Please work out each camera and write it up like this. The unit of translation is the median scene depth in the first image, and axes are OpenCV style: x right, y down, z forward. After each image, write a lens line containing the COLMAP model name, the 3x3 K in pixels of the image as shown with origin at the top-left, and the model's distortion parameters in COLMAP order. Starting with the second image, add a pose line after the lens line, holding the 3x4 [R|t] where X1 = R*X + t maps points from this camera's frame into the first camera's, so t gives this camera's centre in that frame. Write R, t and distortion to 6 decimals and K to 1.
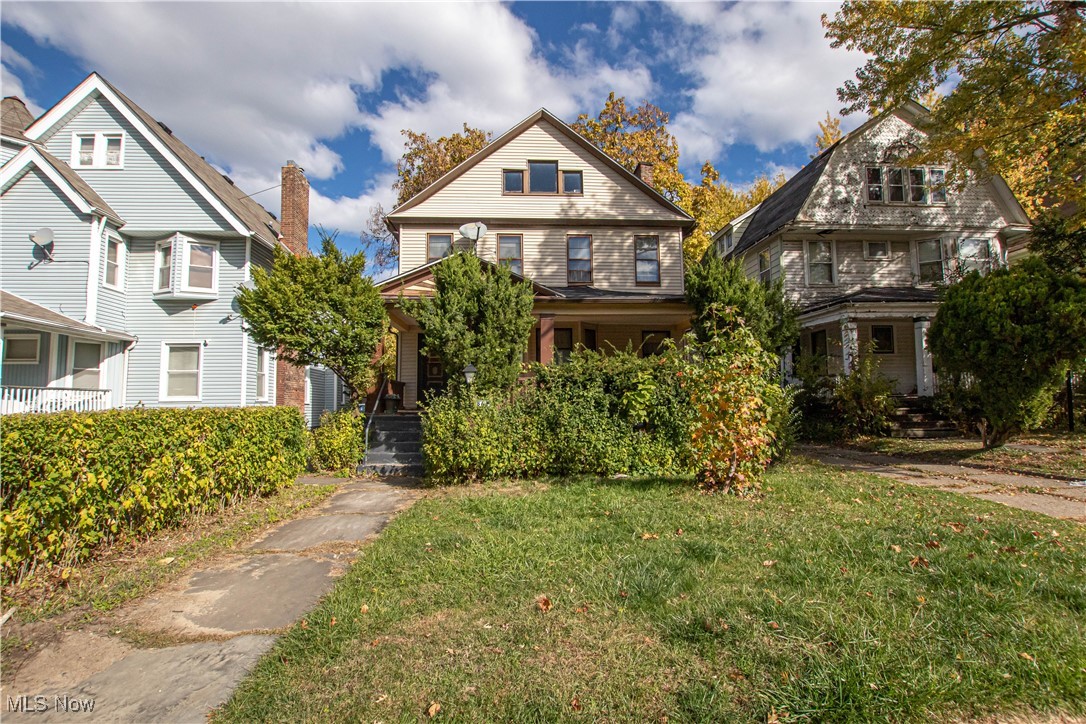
lens RADIAL K [[487.3, 0, 543.0], [0, 487.3, 362.0], [0, 0, 1]] dist [-0.021315, 0.000247]
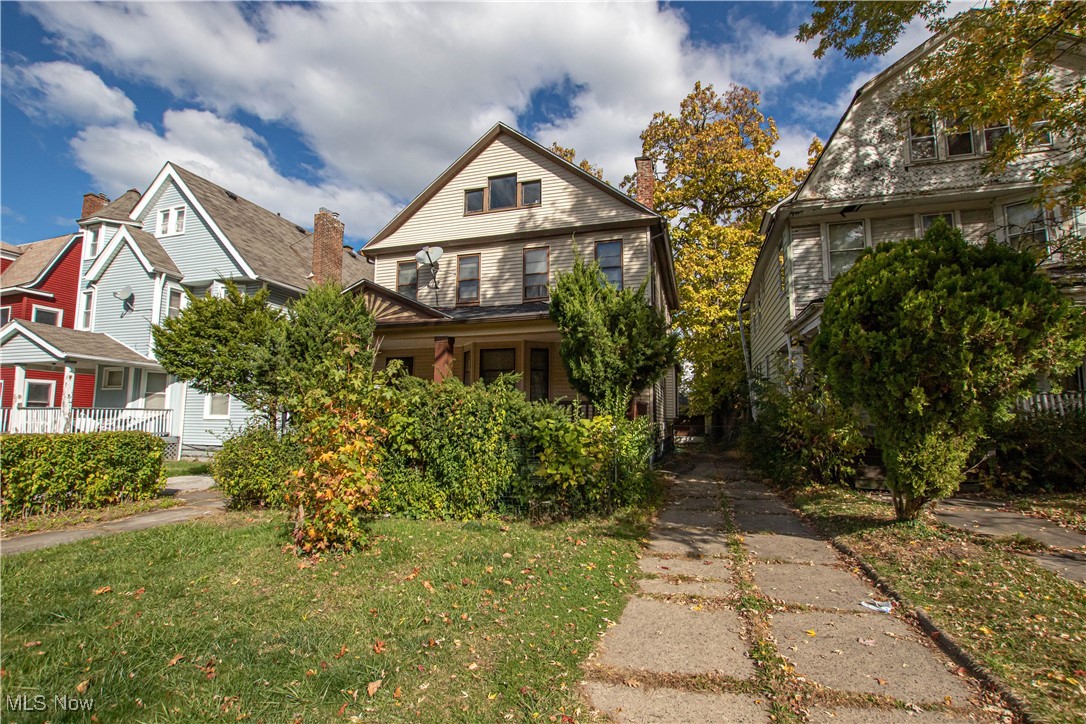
lens RADIAL K [[487.3, 0, 543.0], [0, 487.3, 362.0], [0, 0, 1]] dist [-0.021315, 0.000247]
pose [[0.939856, -0.024722, -0.340676, 0.399398], [0.015555, 0.999440, -0.029616, -0.012469], [0.341217, 0.022535, 0.939714, 0.125860]]
